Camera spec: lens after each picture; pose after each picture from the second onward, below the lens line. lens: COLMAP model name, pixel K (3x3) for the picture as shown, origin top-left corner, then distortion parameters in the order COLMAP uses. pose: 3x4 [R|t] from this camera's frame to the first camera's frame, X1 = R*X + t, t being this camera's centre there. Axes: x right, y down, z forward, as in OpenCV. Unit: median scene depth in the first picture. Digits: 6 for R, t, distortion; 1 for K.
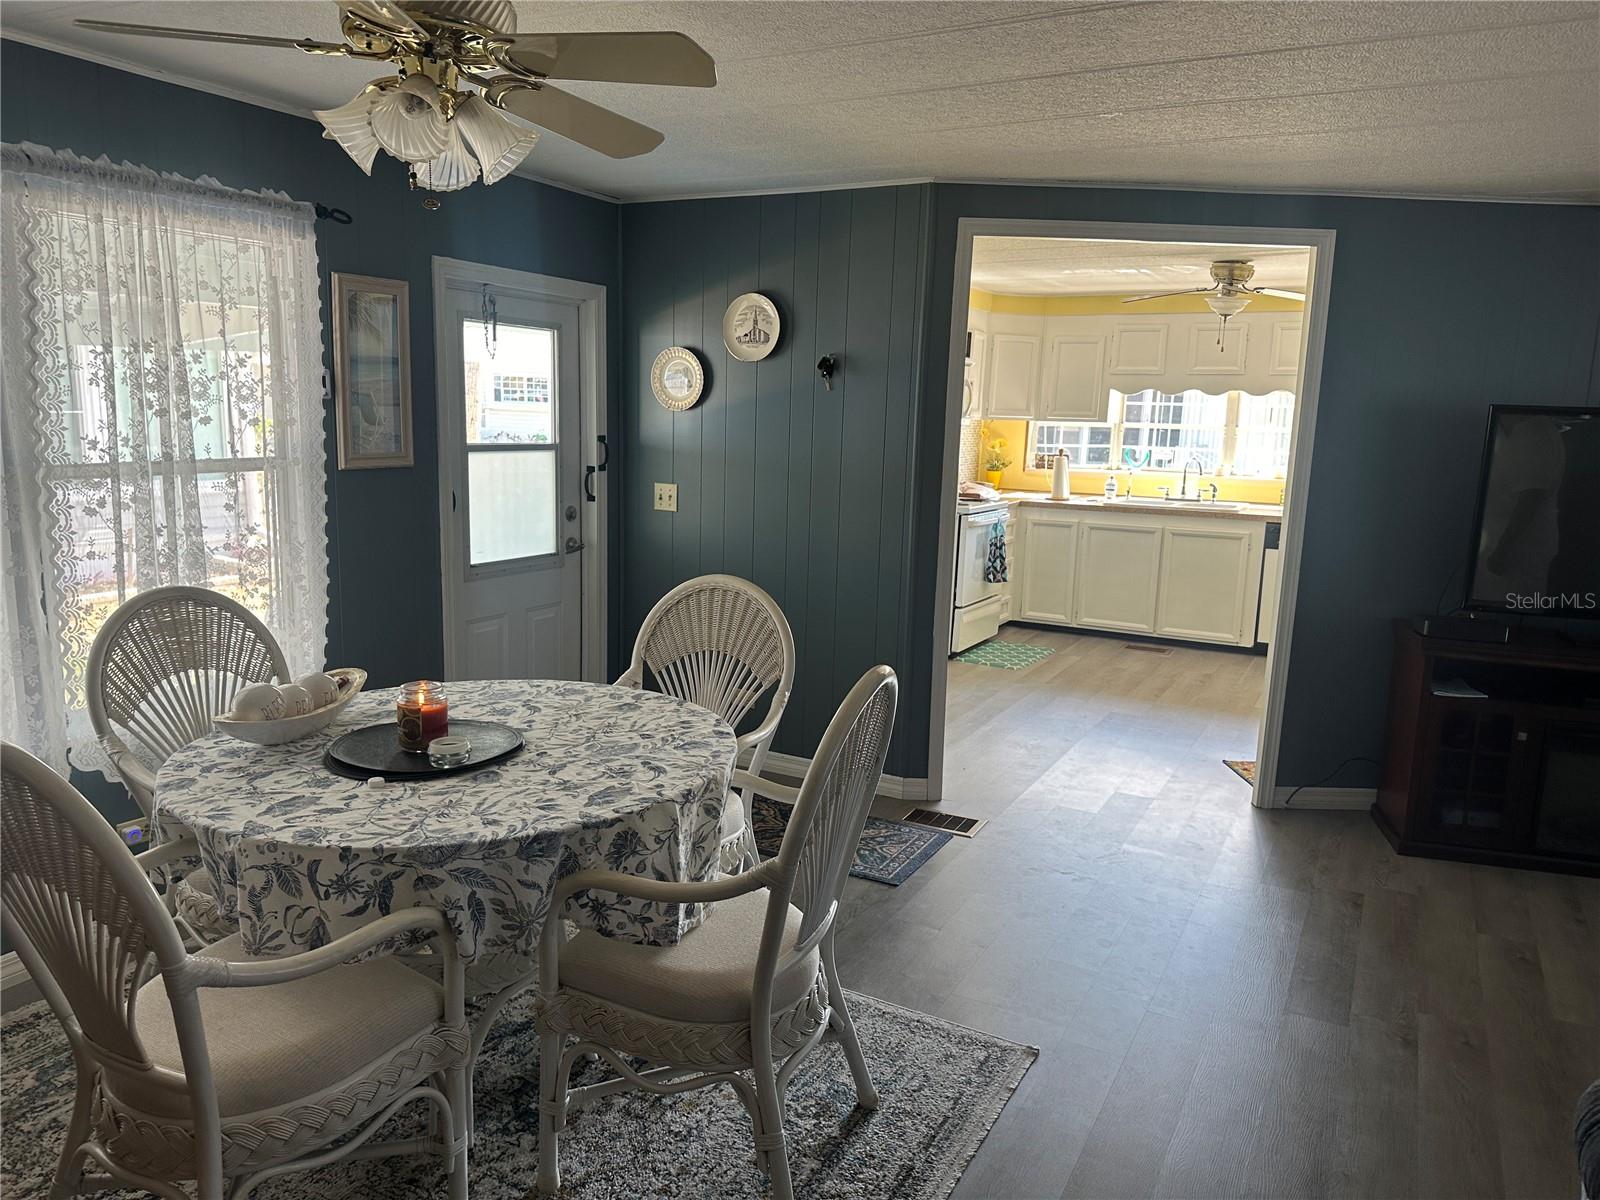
lens RADIAL K [[1128.4, 0, 797.6], [0, 1128.4, 605.7], [0, 0, 1]] dist [-0.012049, -0.008621]
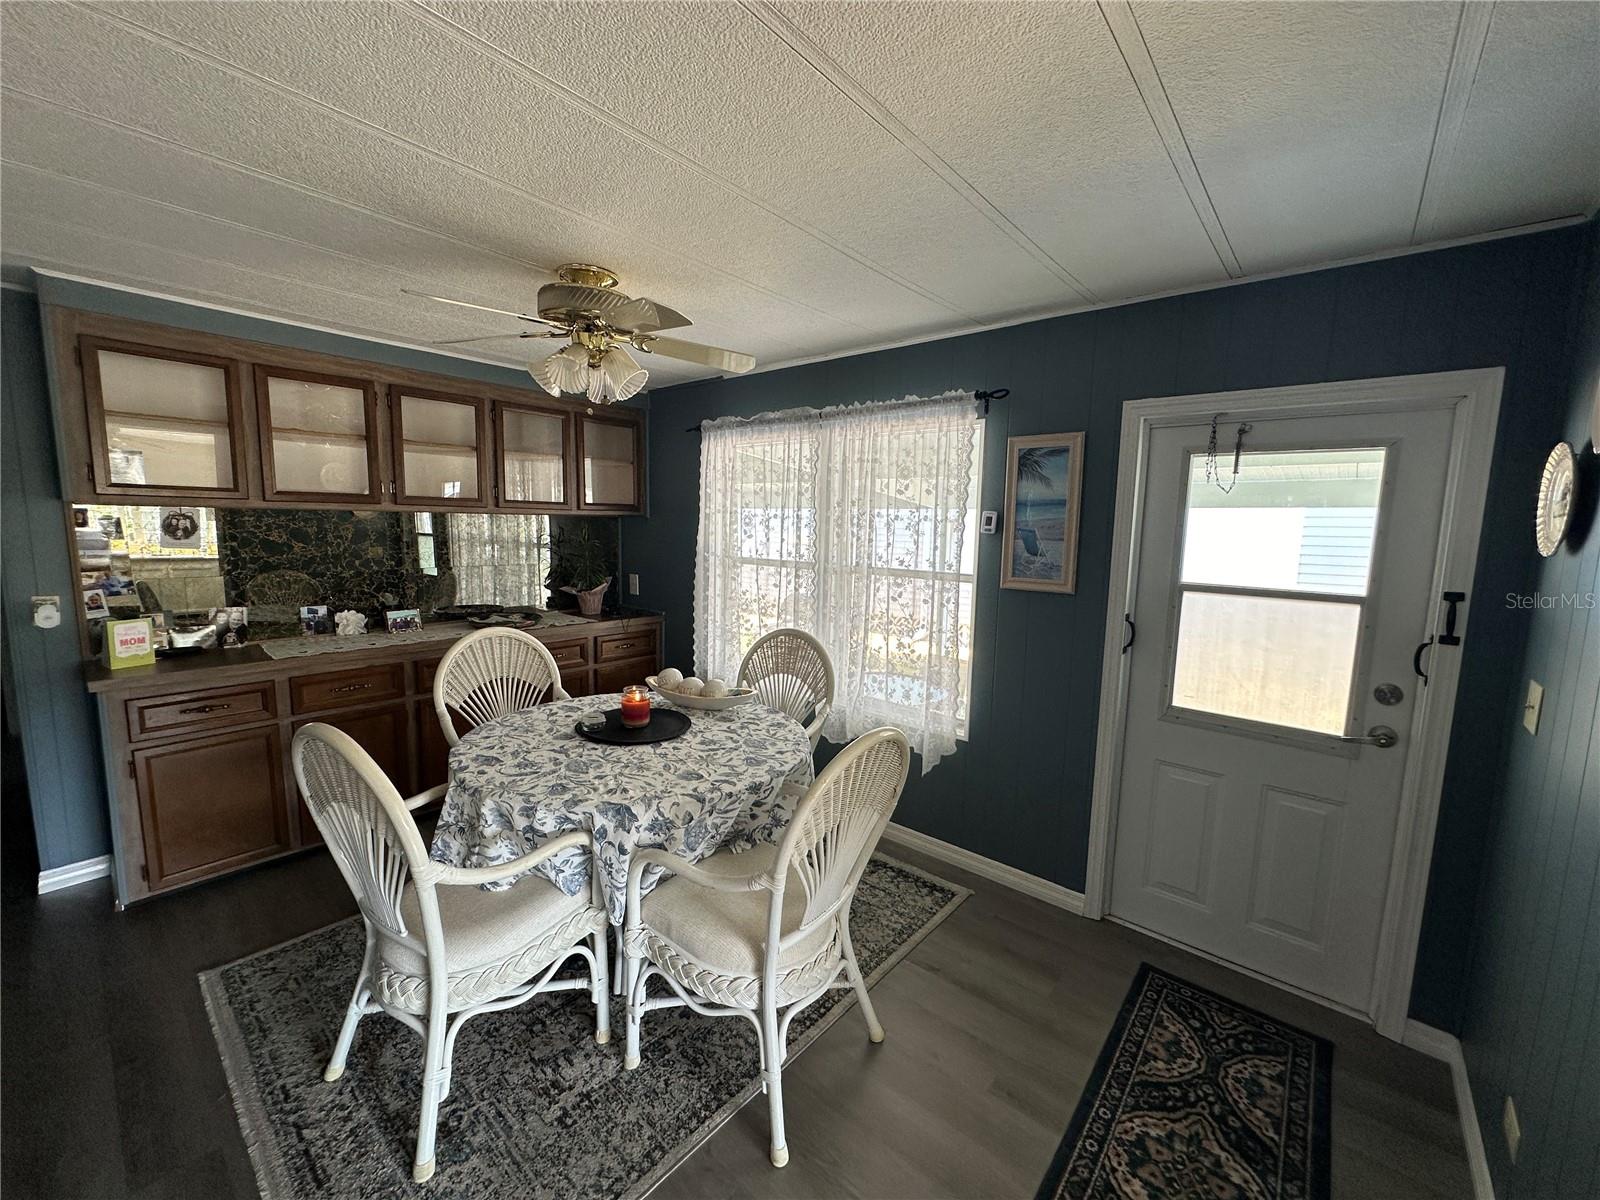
lens RADIAL K [[637.6, 0, 805.3], [0, 637.6, 597.8], [0, 0, 1]] dist [-0.004097, 0.000324]
pose [[-0.211771, 0.084153, -0.973690, 0.428773], [-0.197856, 0.971964, 0.127036, -0.187513], [0.957082, 0.219553, -0.189183, 1.100809]]
